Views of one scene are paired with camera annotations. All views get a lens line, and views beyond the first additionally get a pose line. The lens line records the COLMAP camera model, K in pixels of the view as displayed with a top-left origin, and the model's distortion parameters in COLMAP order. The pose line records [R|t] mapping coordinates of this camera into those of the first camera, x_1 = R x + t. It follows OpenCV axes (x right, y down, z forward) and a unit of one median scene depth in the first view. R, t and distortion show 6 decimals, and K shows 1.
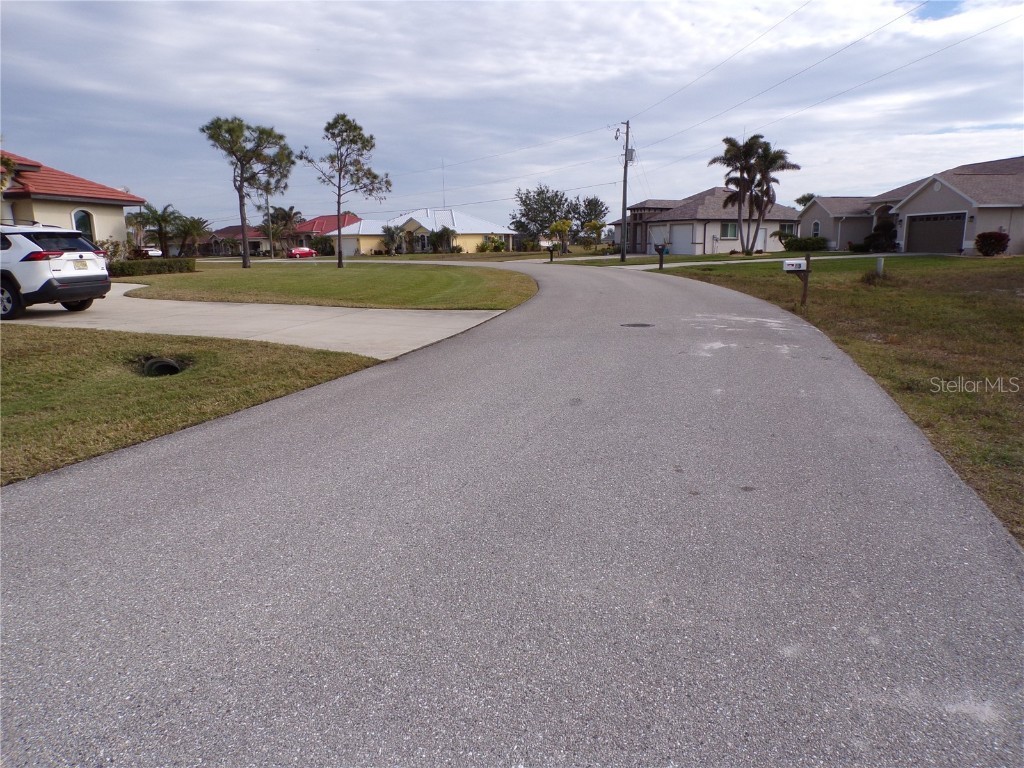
lens RADIAL K [[665.3, 0, 511.7], [0, 665.3, 371.8], [0, 0, 1]] dist [-0.008881, -0.000286]
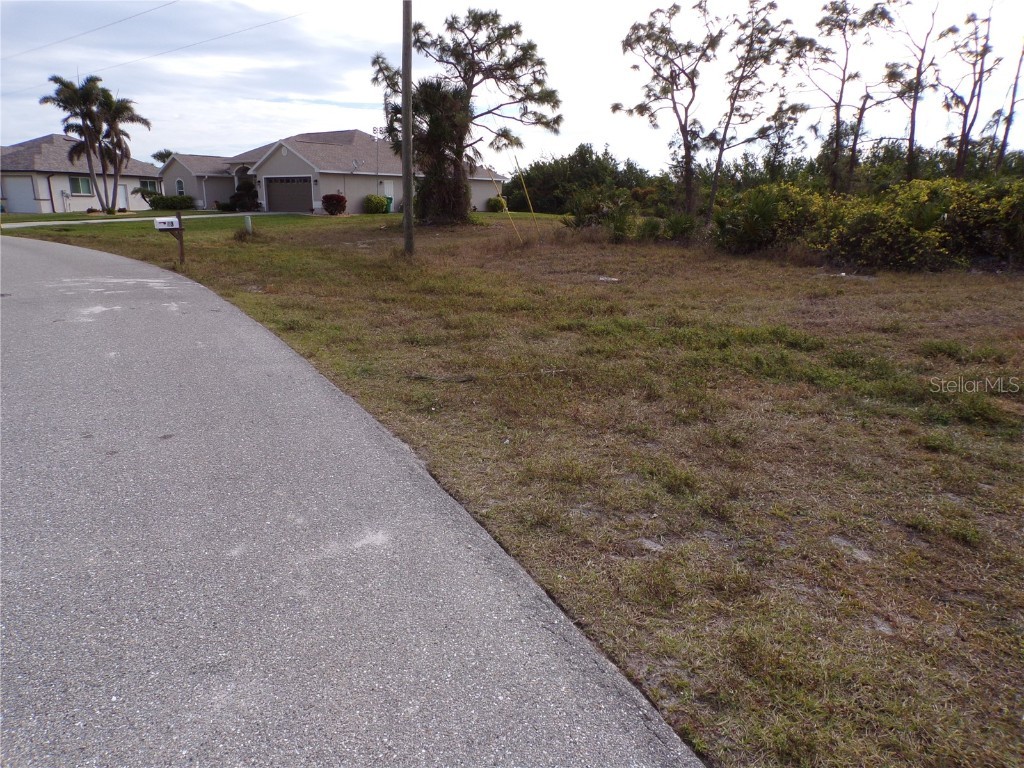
lens RADIAL K [[684.6, 0, 512.0], [0, 684.6, 384.0], [0, 0, 1]] dist [0.000834, 0.001453]
pose [[0.650820, -0.176334, 0.738472, -0.025564], [0.129303, 0.984189, 0.121051, 0.014572], [-0.748141, 0.016704, 0.663330, -0.040448]]
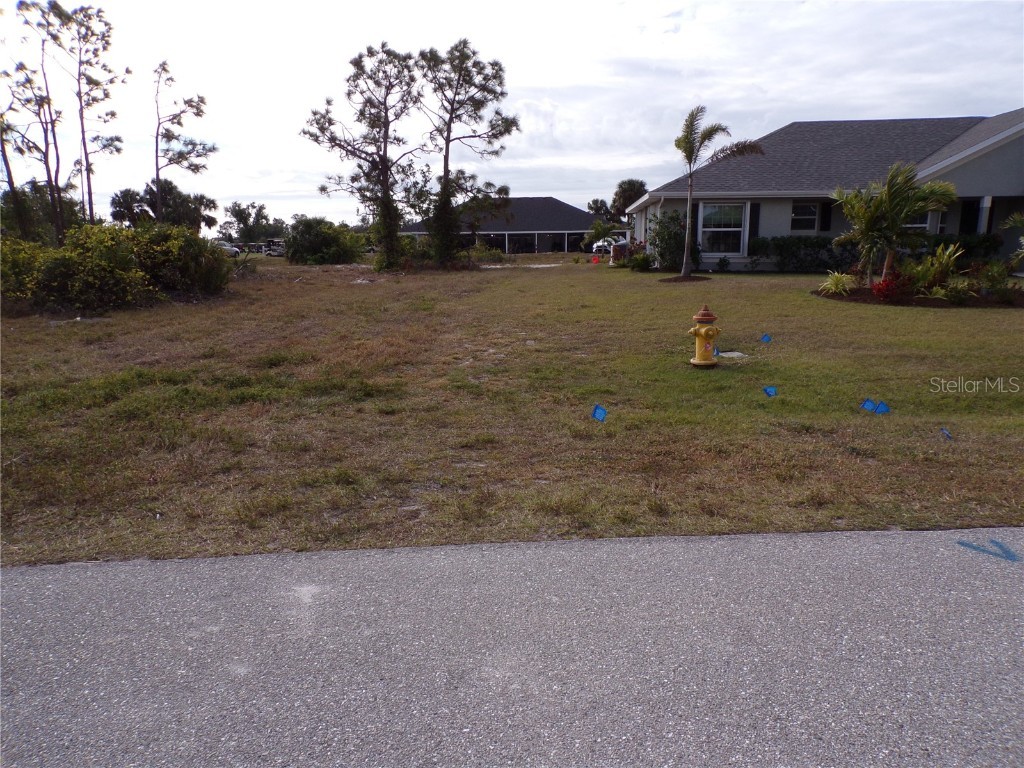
lens RADIAL K [[684.6, 0, 512.0], [0, 684.6, 384.0], [0, 0, 1]] dist [0.000834, 0.001453]
pose [[-0.476960, -0.159743, 0.864287, -0.159040], [0.189203, 0.941630, 0.278451, -0.050046], [-0.858319, 0.296335, -0.418896, 0.268908]]
